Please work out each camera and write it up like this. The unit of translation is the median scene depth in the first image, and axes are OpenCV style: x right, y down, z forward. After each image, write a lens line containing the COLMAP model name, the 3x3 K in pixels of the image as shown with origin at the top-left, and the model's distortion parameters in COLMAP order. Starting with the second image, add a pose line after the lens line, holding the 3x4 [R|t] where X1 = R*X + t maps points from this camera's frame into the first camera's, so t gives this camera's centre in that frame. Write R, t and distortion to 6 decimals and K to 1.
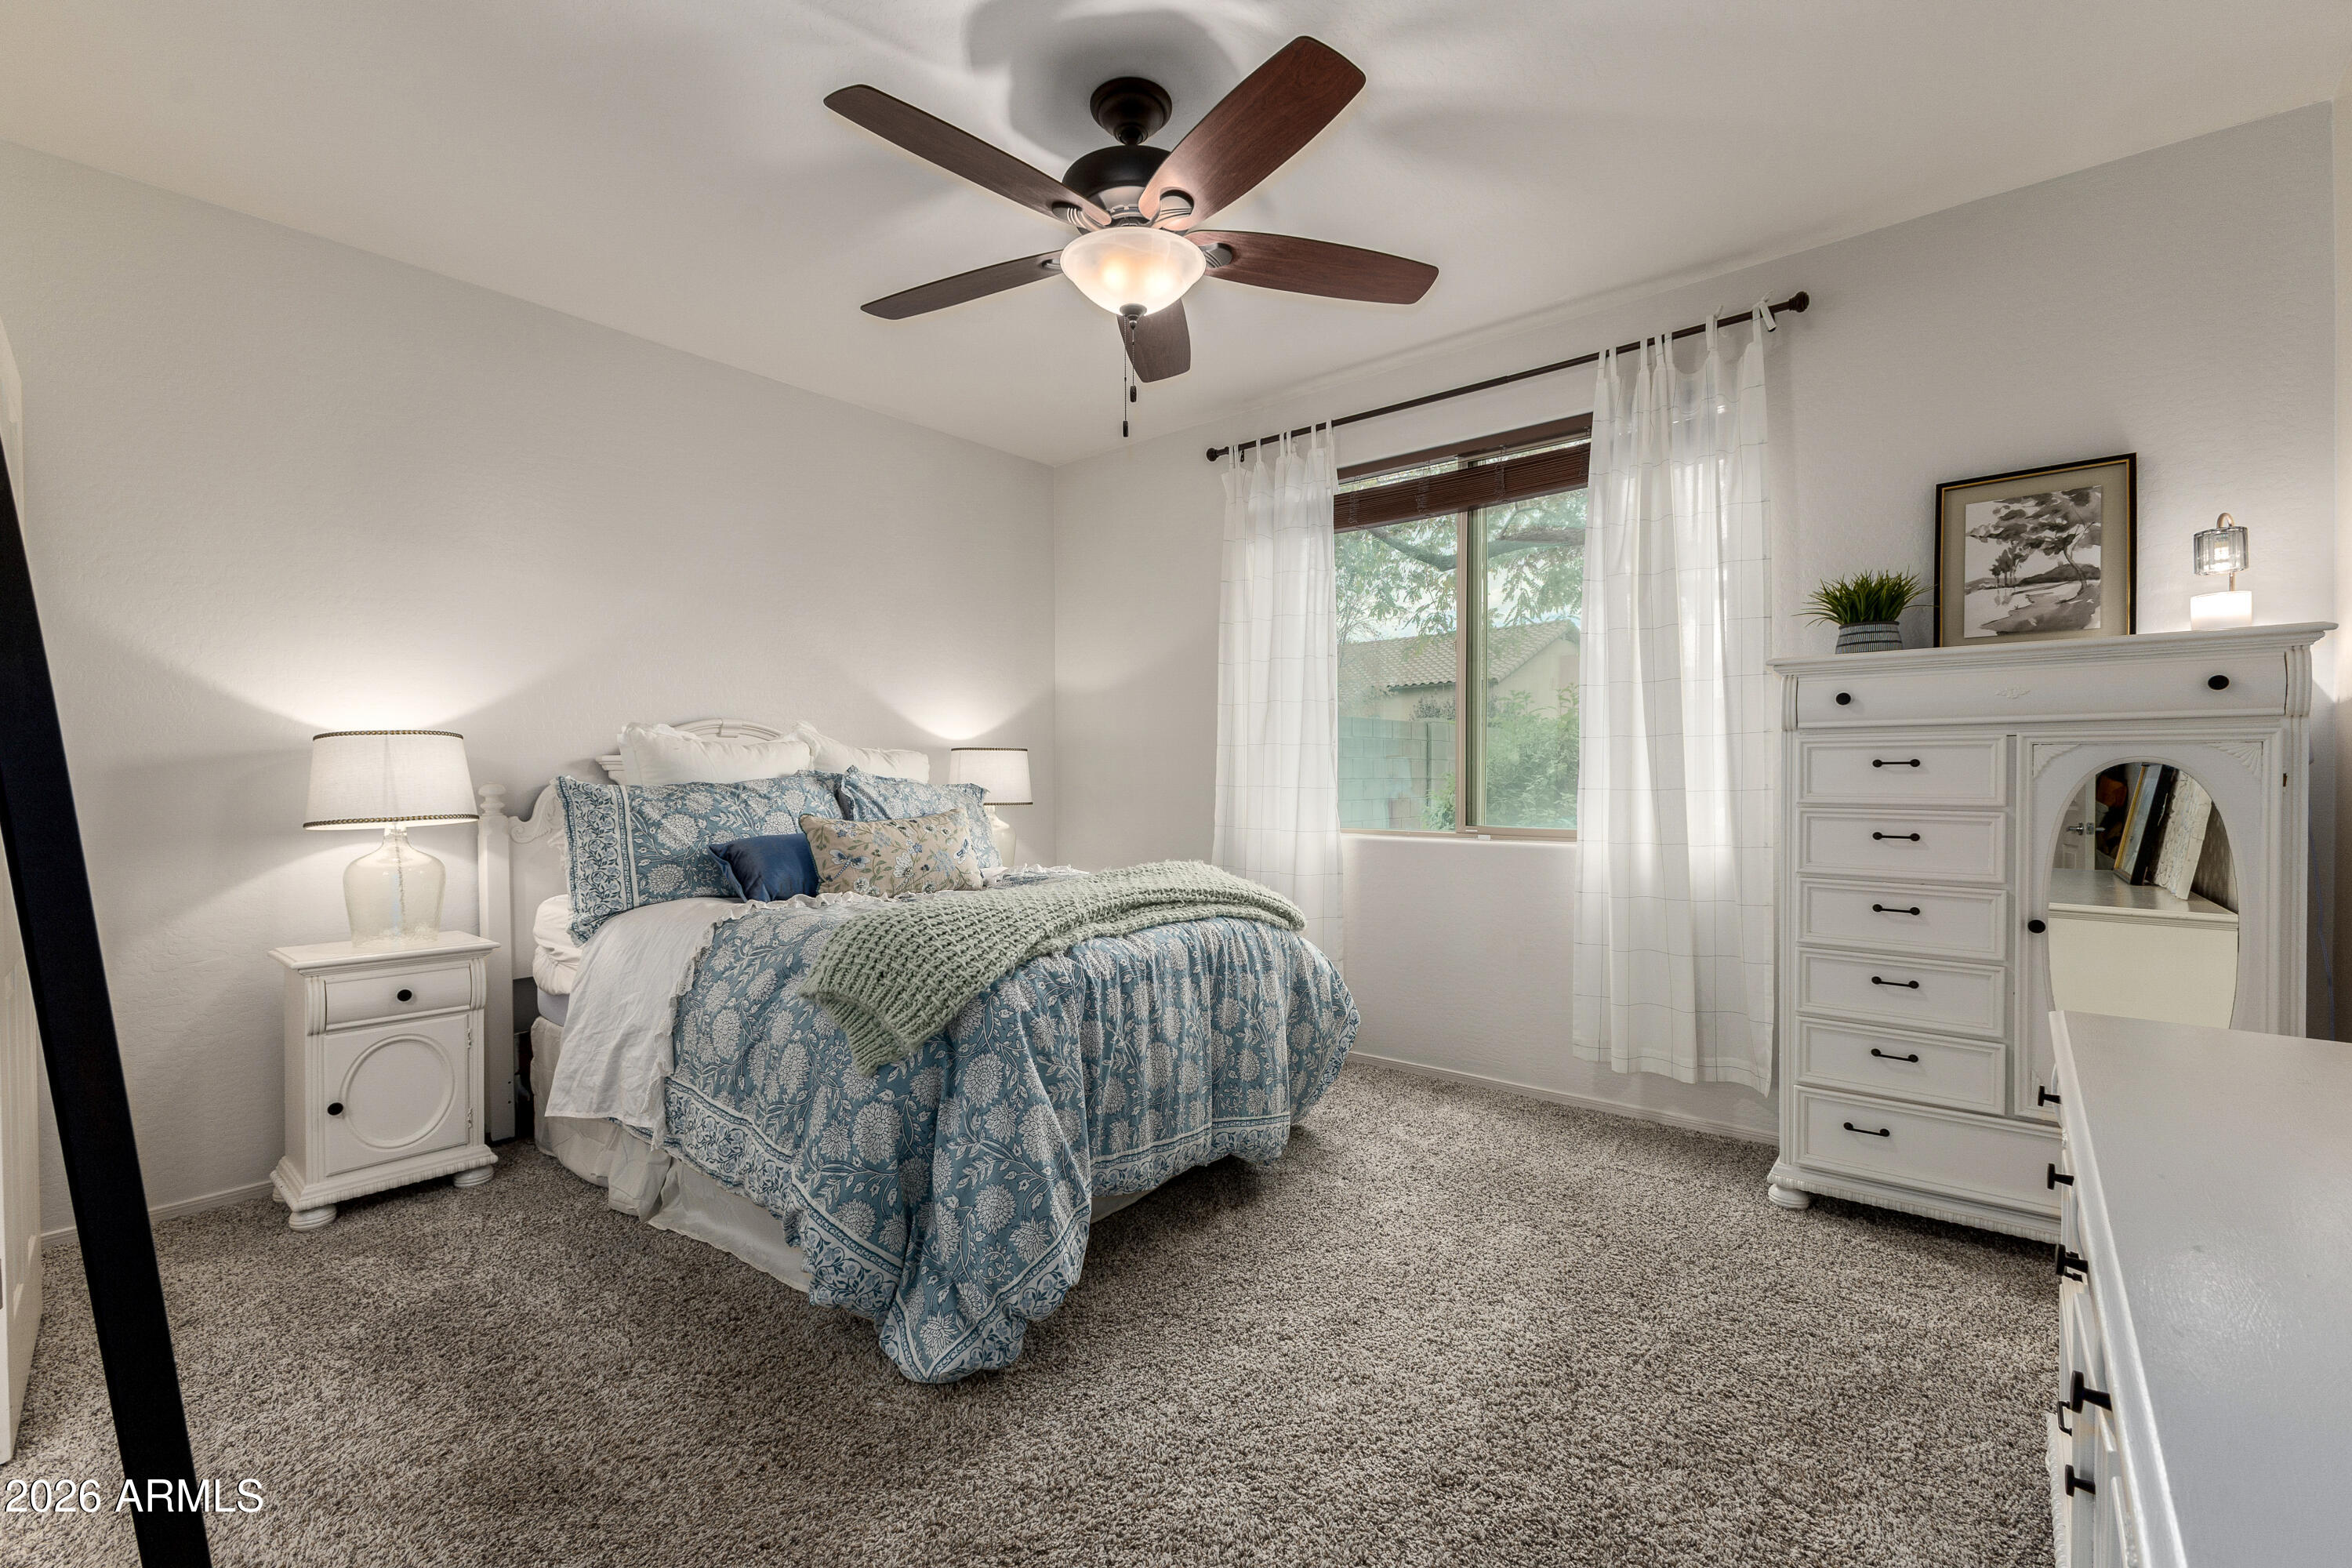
lens RADIAL K [[1022.4, 0, 1171.9], [0, 1022.4, 790.7], [0, 0, 1]] dist [0.010707, -0.006000]
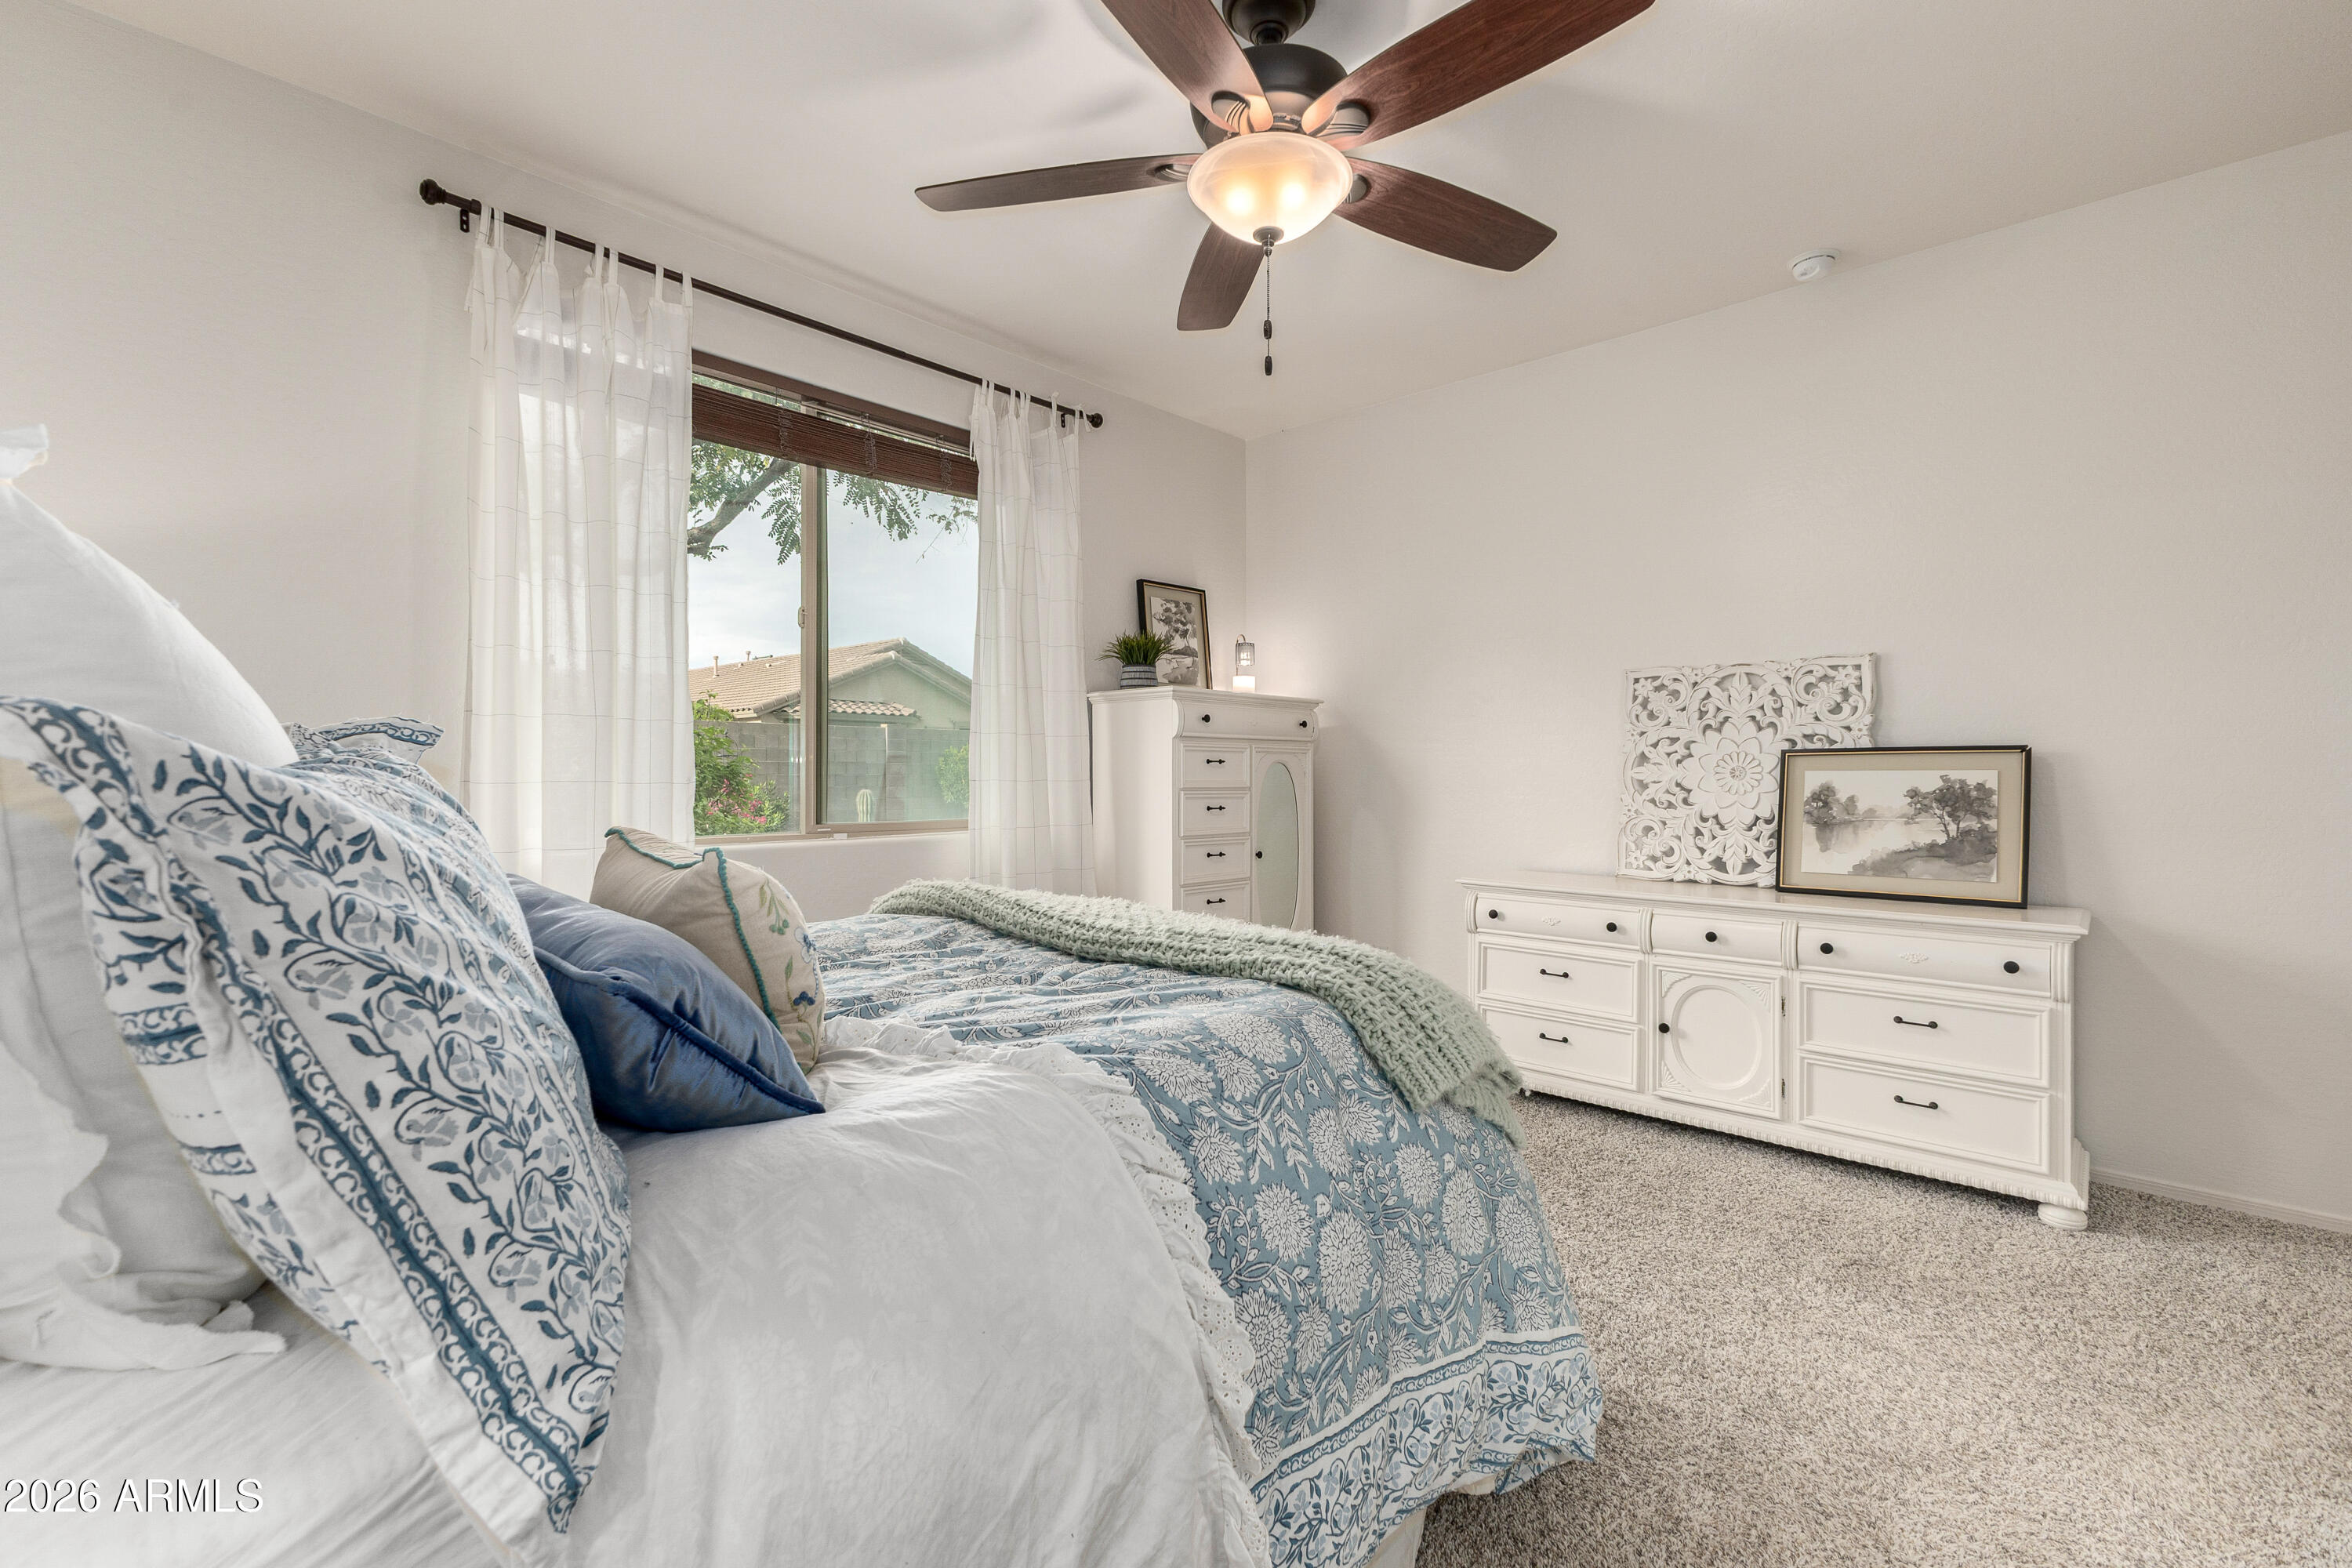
lens RADIAL K [[1022.4, 0, 1171.9], [0, 1022.4, 790.7], [0, 0, 1]] dist [0.010707, -0.006000]
pose [[0.053434, -0.015721, 0.998448, -0.837786], [0.014809, 0.999779, 0.014950, -0.004812], [-0.998462, 0.013987, 0.053655, 0.939220]]
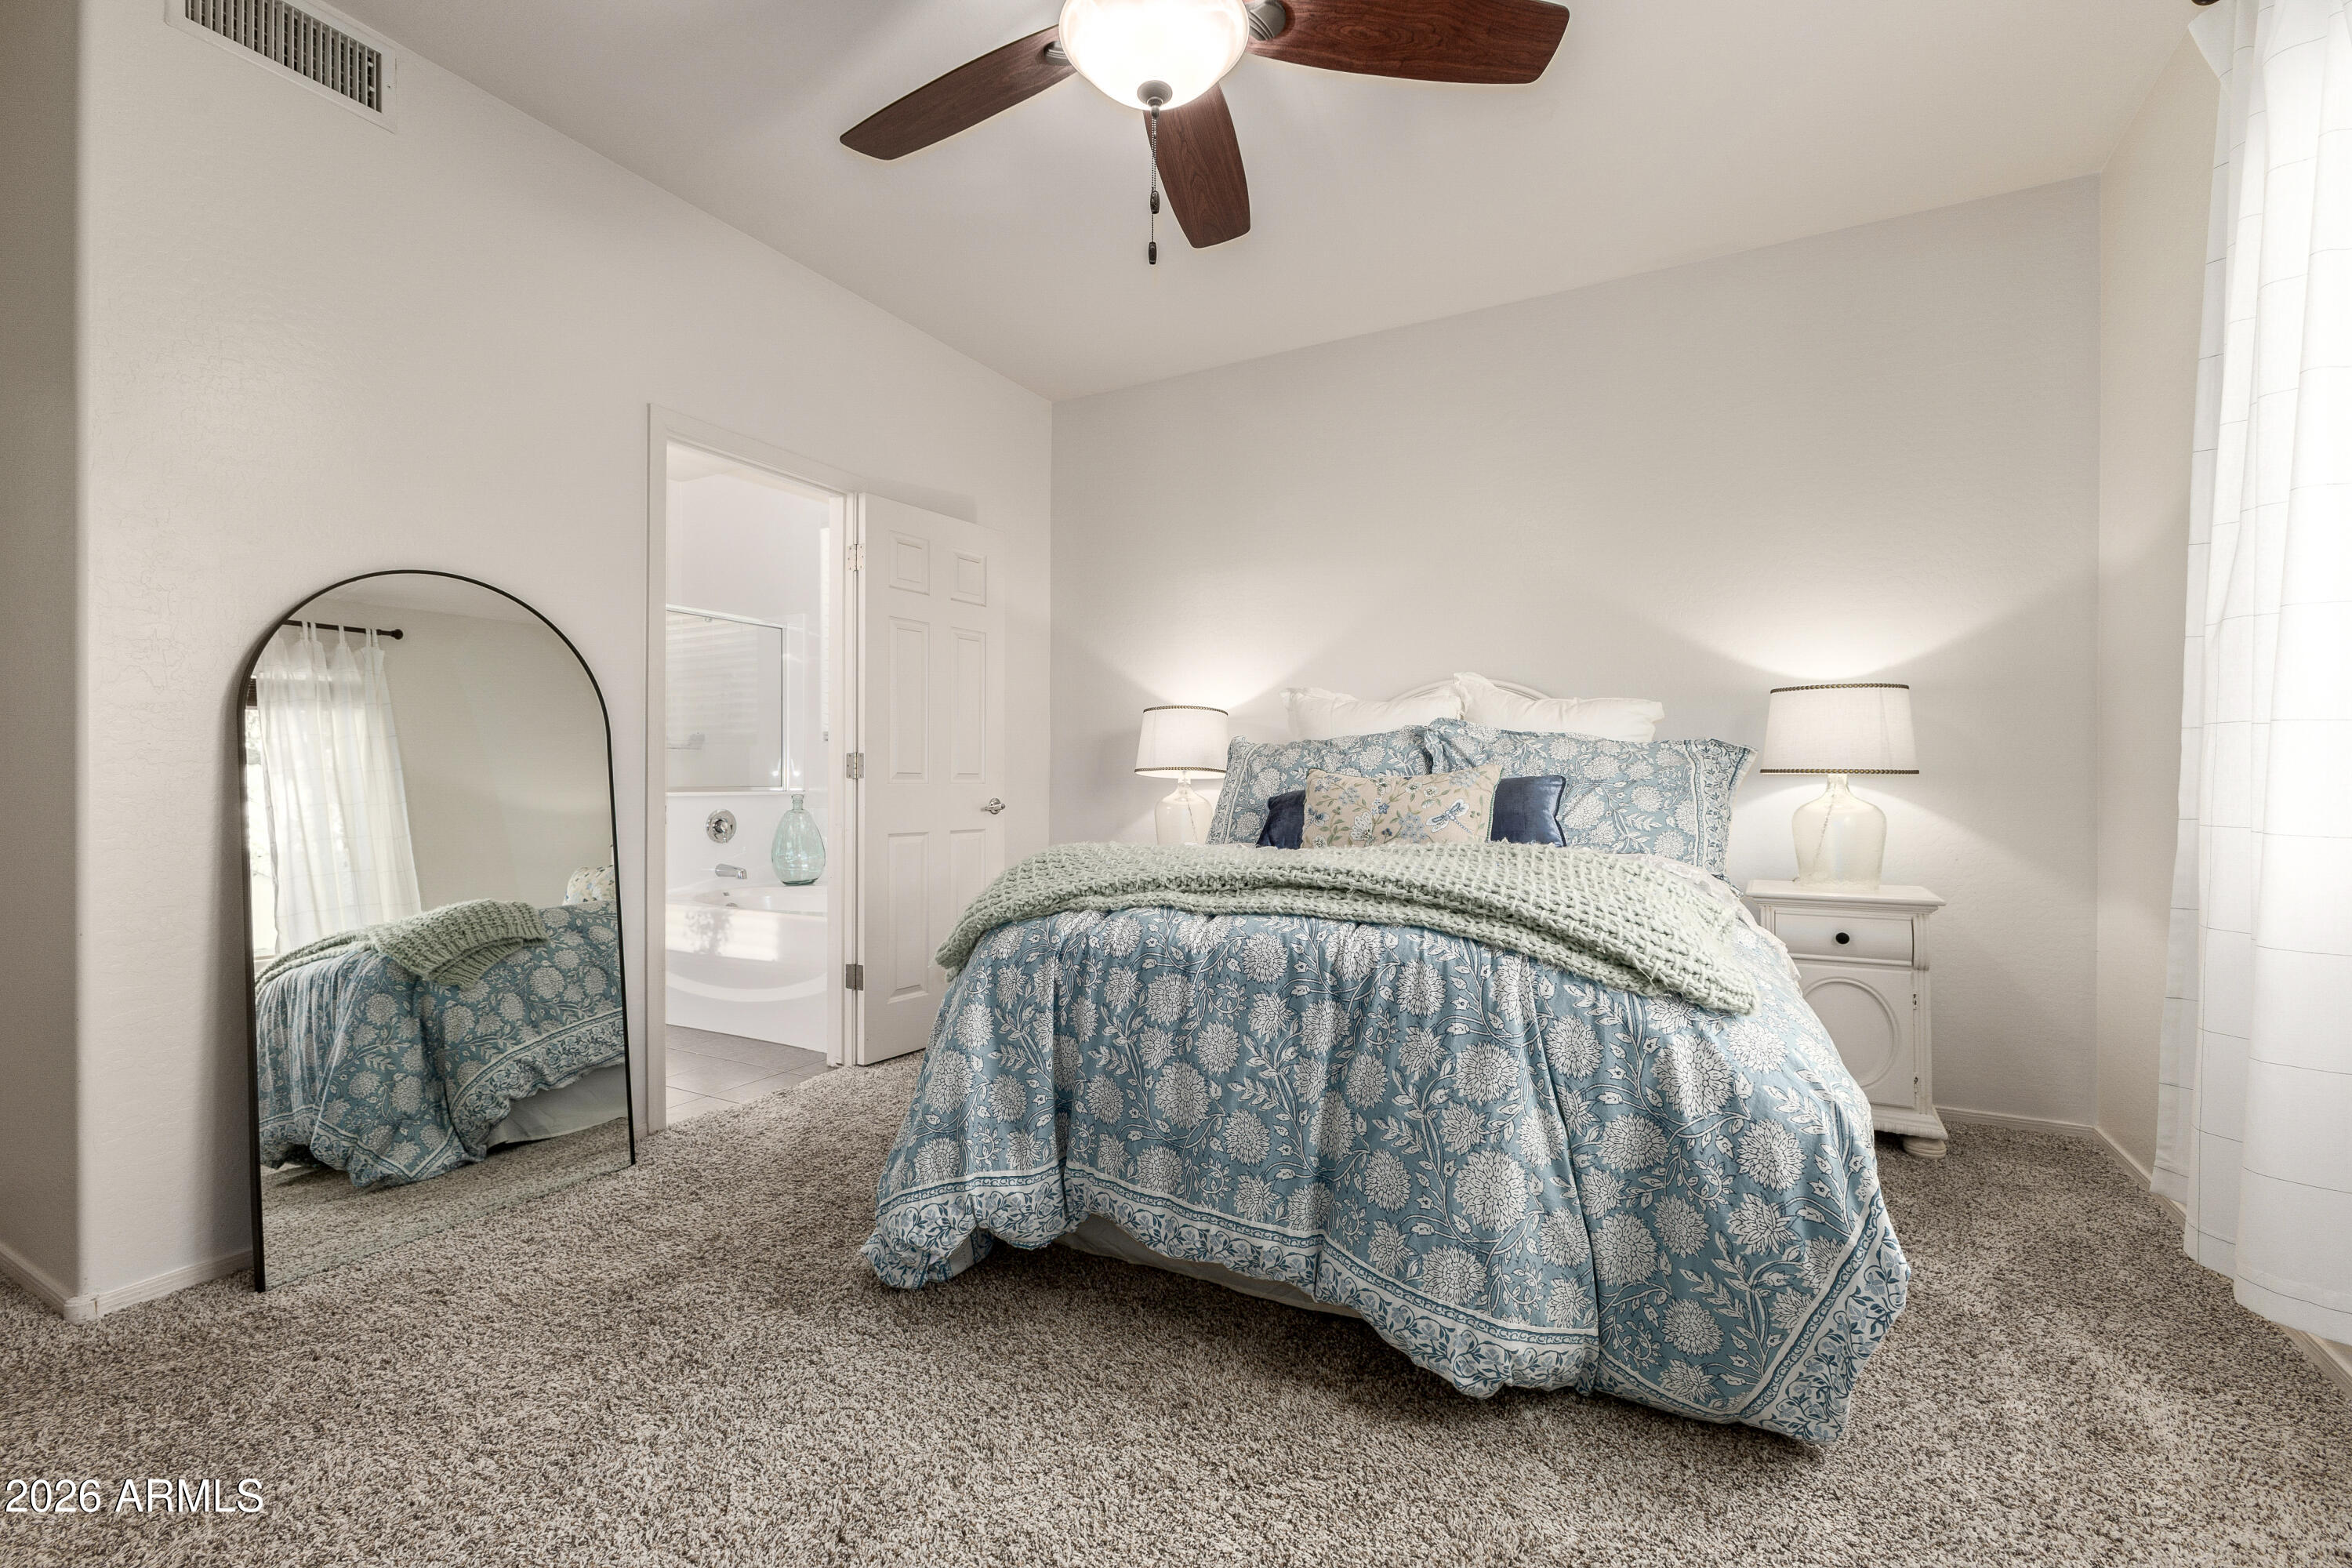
lens RADIAL K [[1013.2, 0, 1175.9], [0, 1013.2, 777.9], [0, 0, 1]] dist [0.012643, -0.000927]
pose [[0.197875, 0.005012, -0.980214, 0.642759], [-0.016721, 0.999859, 0.001737, 0.037906], [0.980085, 0.016046, 0.197931, 0.784702]]
